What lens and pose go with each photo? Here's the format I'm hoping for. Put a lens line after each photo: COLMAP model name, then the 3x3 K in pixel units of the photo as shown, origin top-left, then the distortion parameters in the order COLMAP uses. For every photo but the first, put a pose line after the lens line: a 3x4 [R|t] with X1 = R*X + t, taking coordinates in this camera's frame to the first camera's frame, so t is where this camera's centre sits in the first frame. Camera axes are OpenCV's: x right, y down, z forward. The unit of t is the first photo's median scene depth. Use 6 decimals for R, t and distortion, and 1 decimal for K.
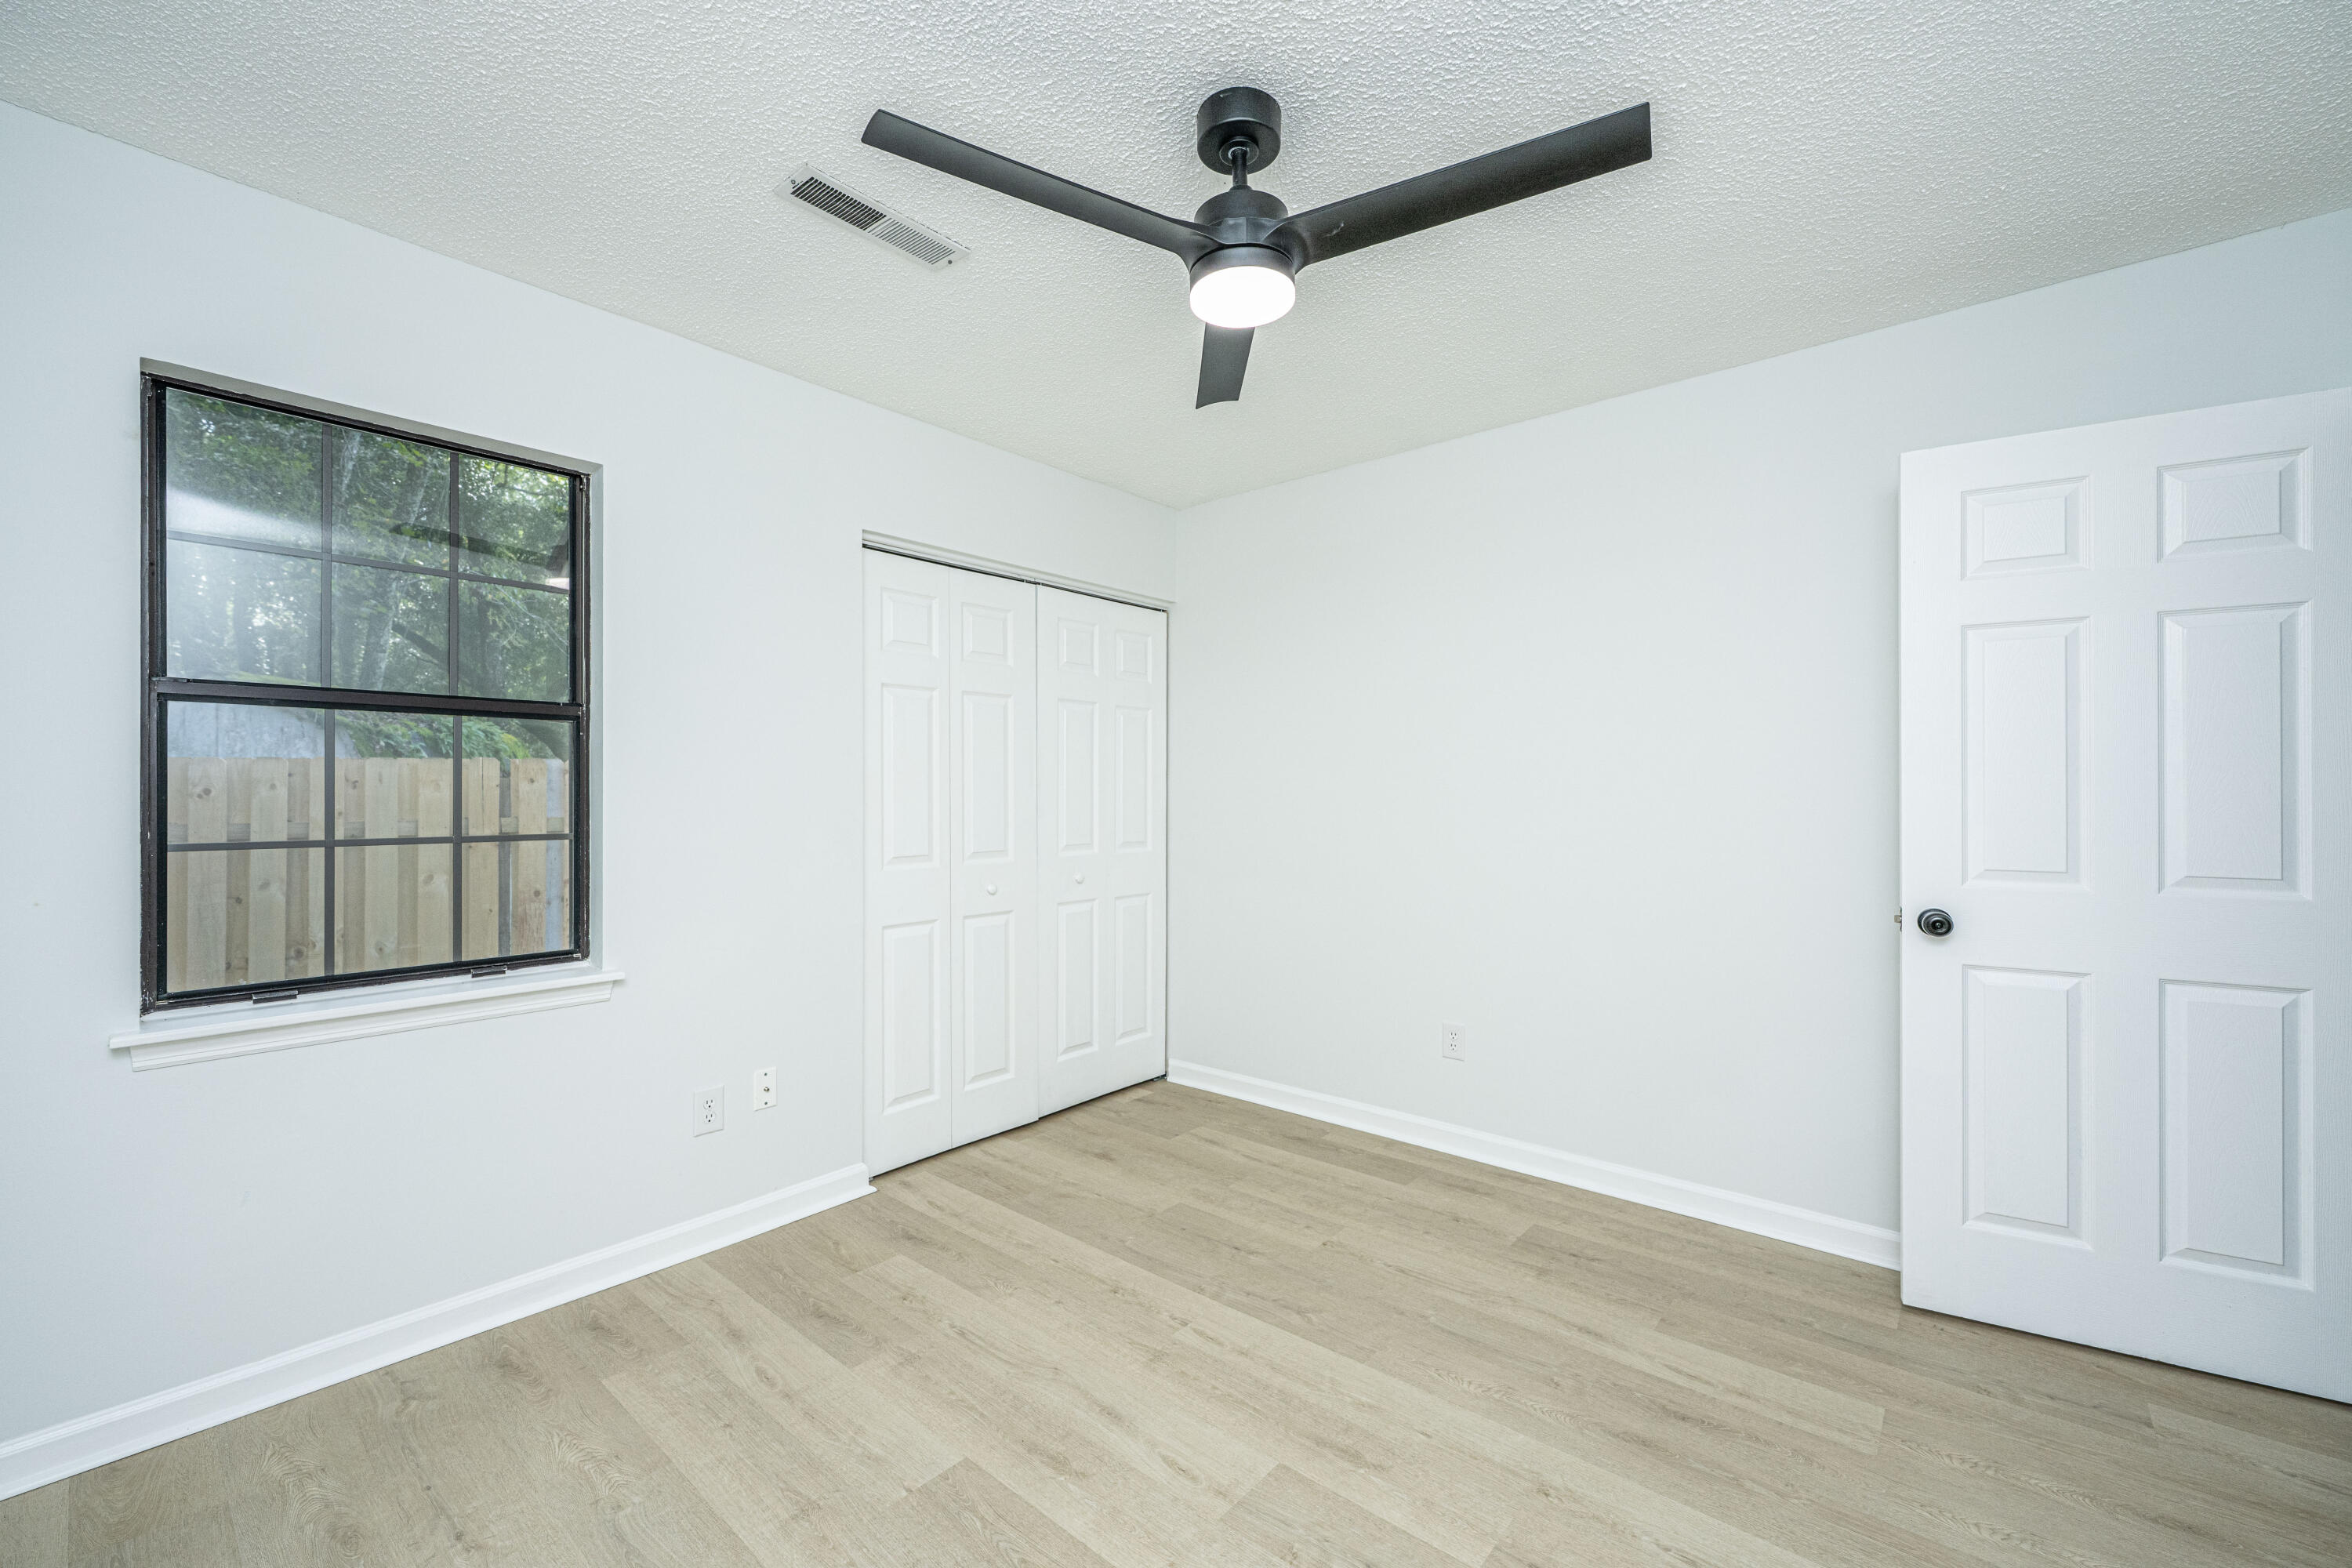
lens RADIAL K [[950.7, 0, 1163.6], [0, 950.7, 781.3], [0, 0, 1]] dist [0.000684, 0.000036]
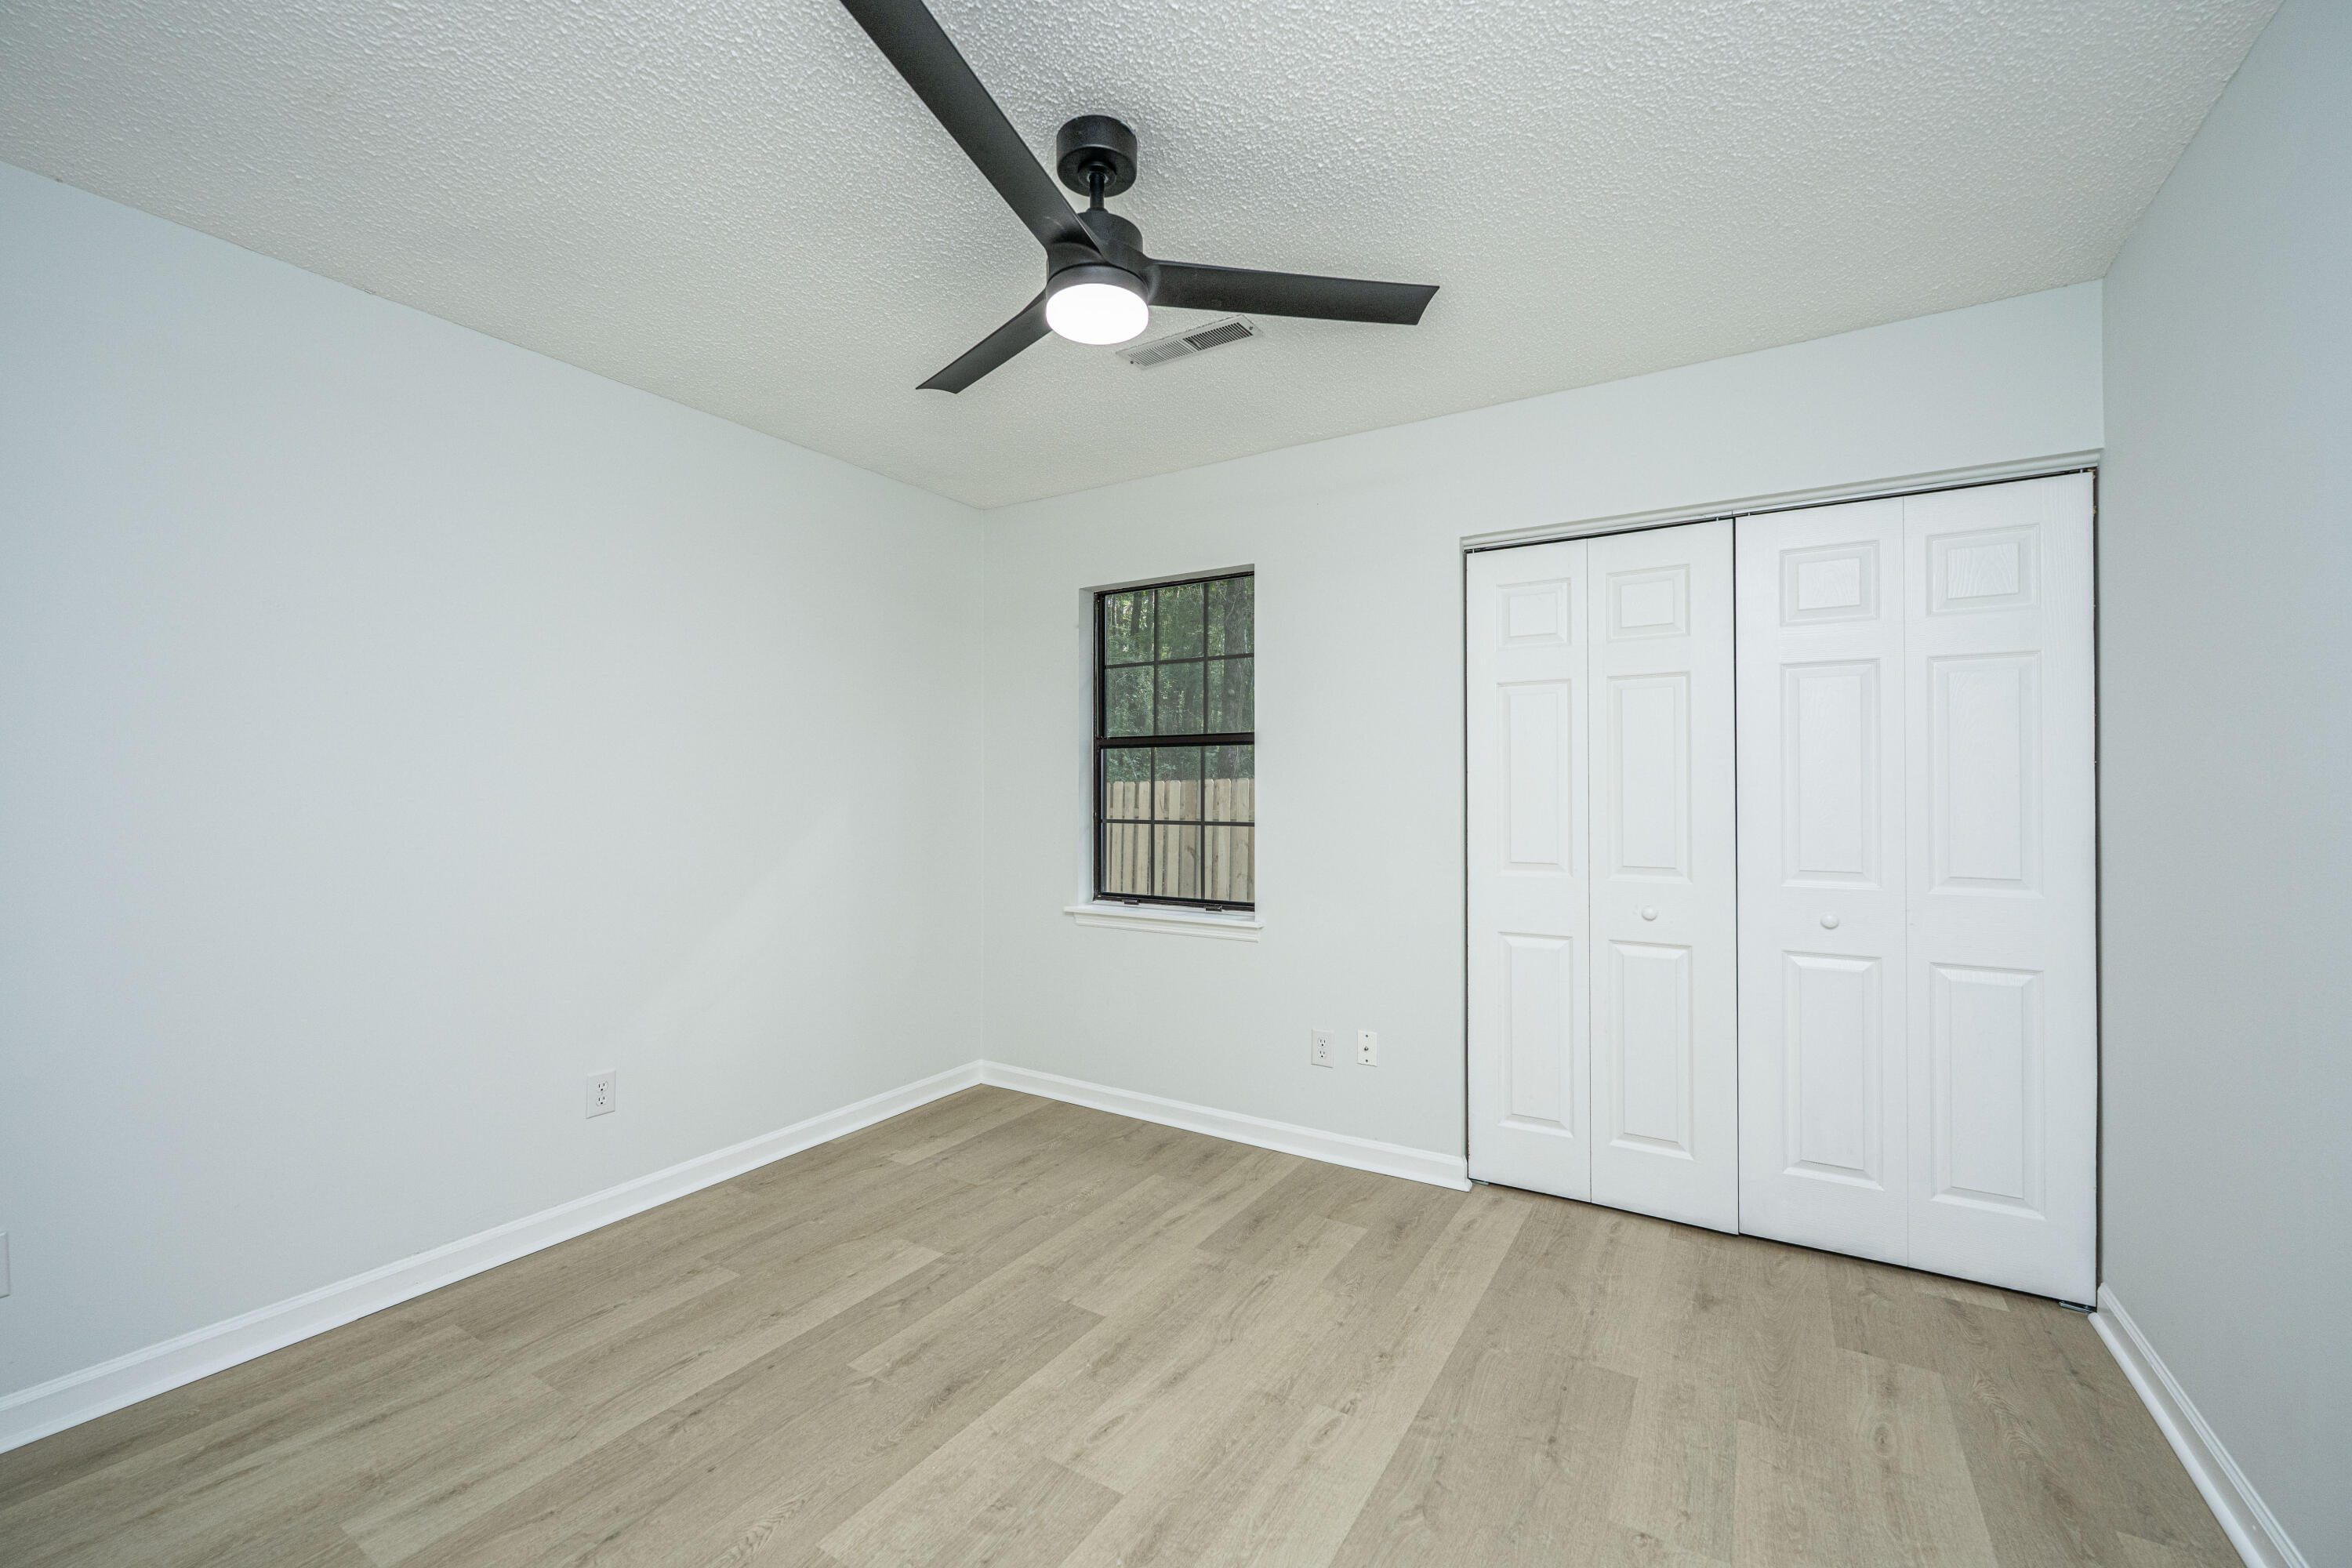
lens RADIAL K [[950.7, 0, 1172.3], [0, 950.7, 780.6], [0, 0, 1]] dist [0.000684, 0.000036]
pose [[0.156413, -0.013515, -0.987599, 0.825778], [0.009569, 0.999880, -0.012167, 0.008276], [0.987645, -0.007548, 0.156523, 0.689146]]
